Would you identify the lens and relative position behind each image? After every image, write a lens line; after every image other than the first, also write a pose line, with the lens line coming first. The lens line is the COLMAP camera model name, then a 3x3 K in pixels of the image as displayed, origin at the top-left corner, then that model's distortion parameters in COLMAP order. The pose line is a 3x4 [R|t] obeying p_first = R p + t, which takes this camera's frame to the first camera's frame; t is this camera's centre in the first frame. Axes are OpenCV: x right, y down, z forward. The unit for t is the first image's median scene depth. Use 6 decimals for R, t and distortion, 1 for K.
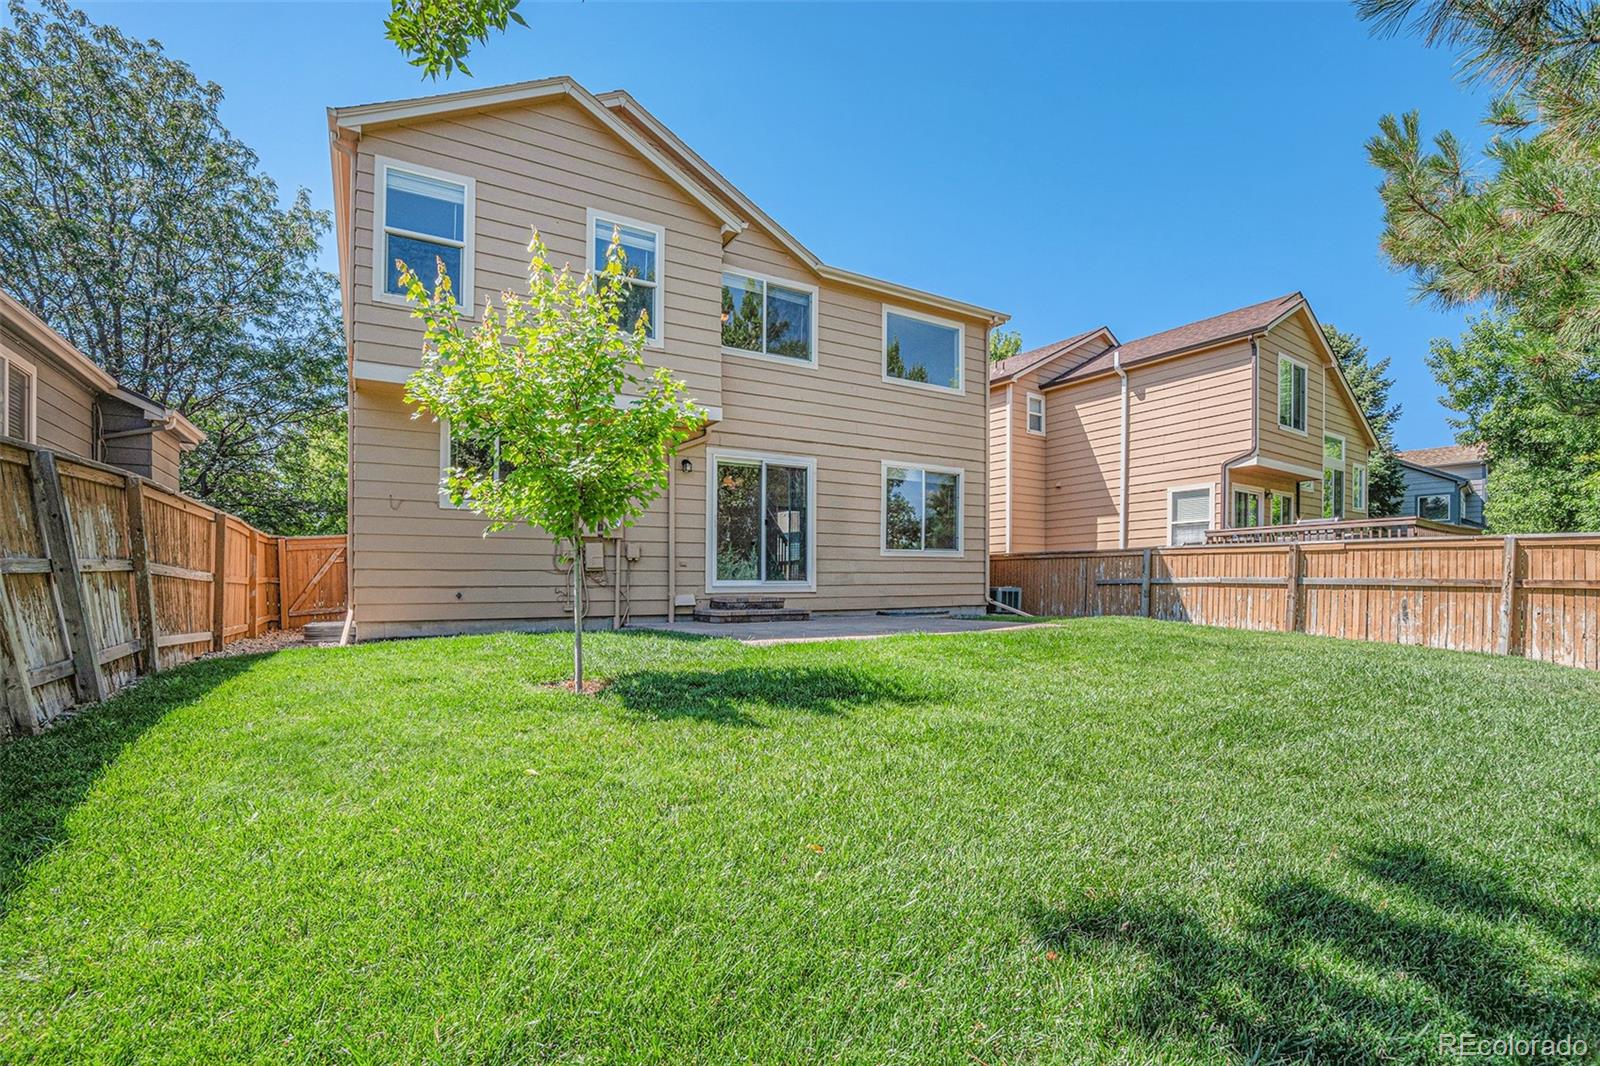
lens RADIAL K [[739.9, 0, 807.6], [0, 739.9, 590.2], [0, 0, 1]] dist [-0.047668, 0.000042]
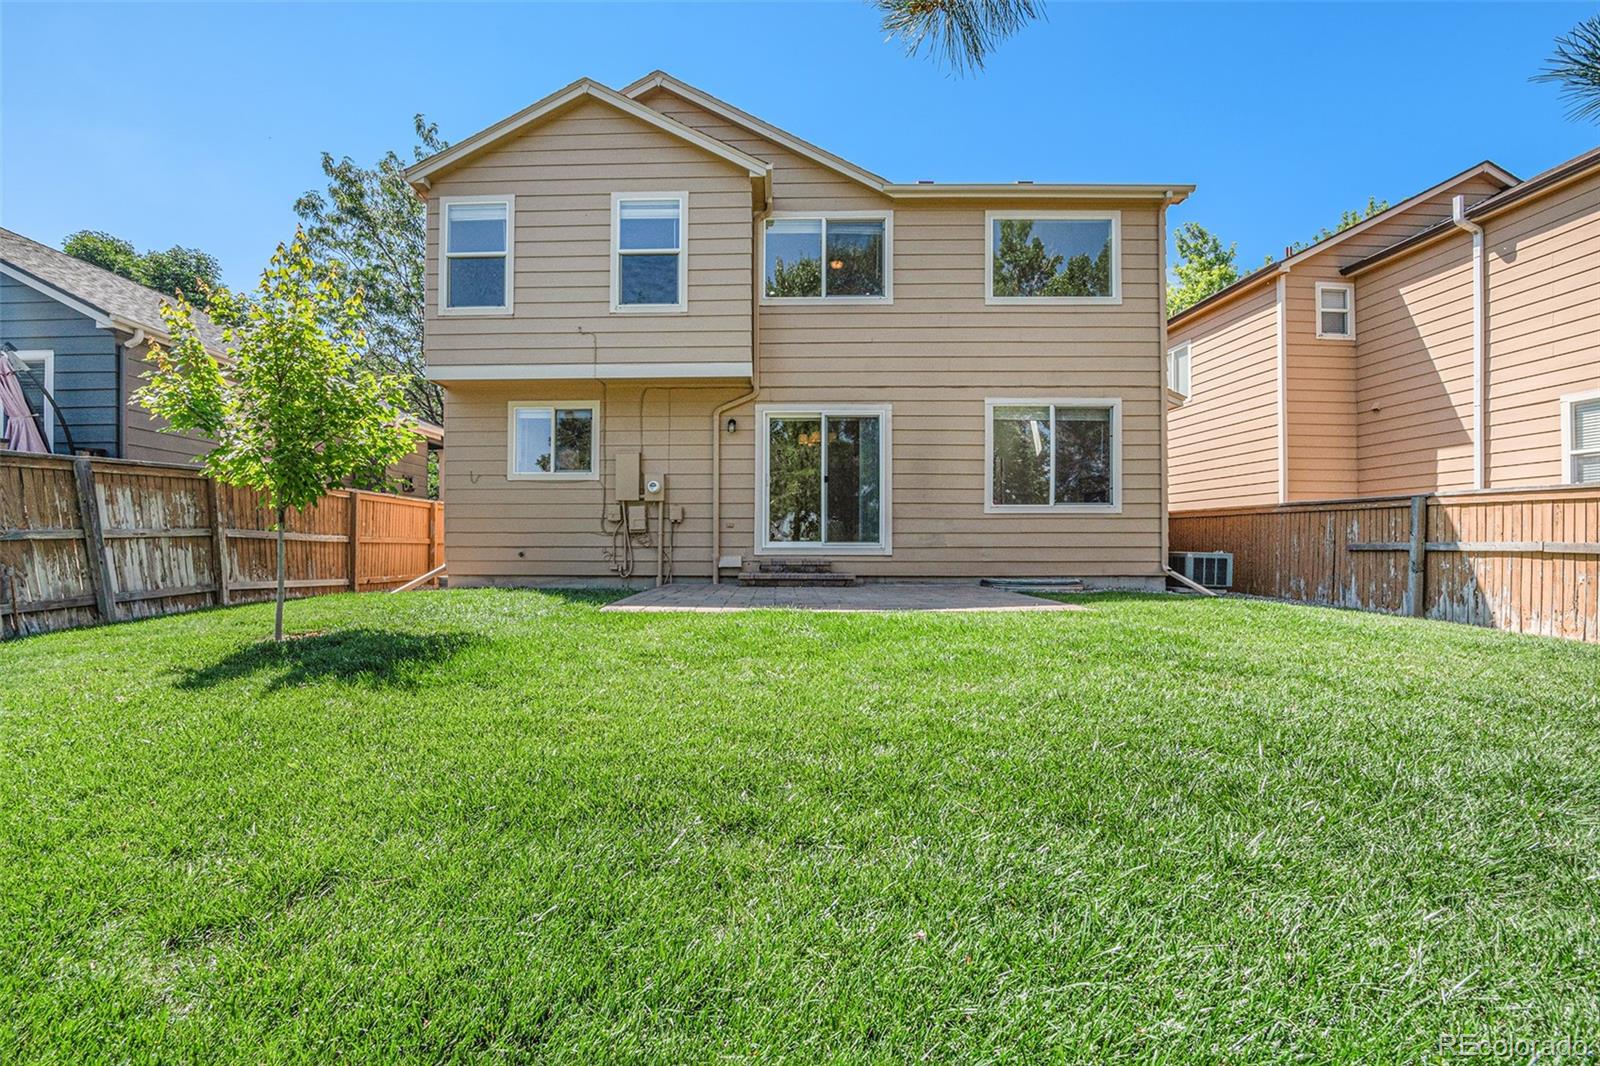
lens RADIAL K [[718.7, 0, 794.5], [0, 718.7, 552.0], [0, 0, 1]] dist [-0.048135, 0.008126]
pose [[0.831707, 0.014842, -0.555016, 0.374546], [-0.010488, 0.999884, 0.011022, -0.009467], [0.555116, -0.003346, 0.831766, 0.208868]]
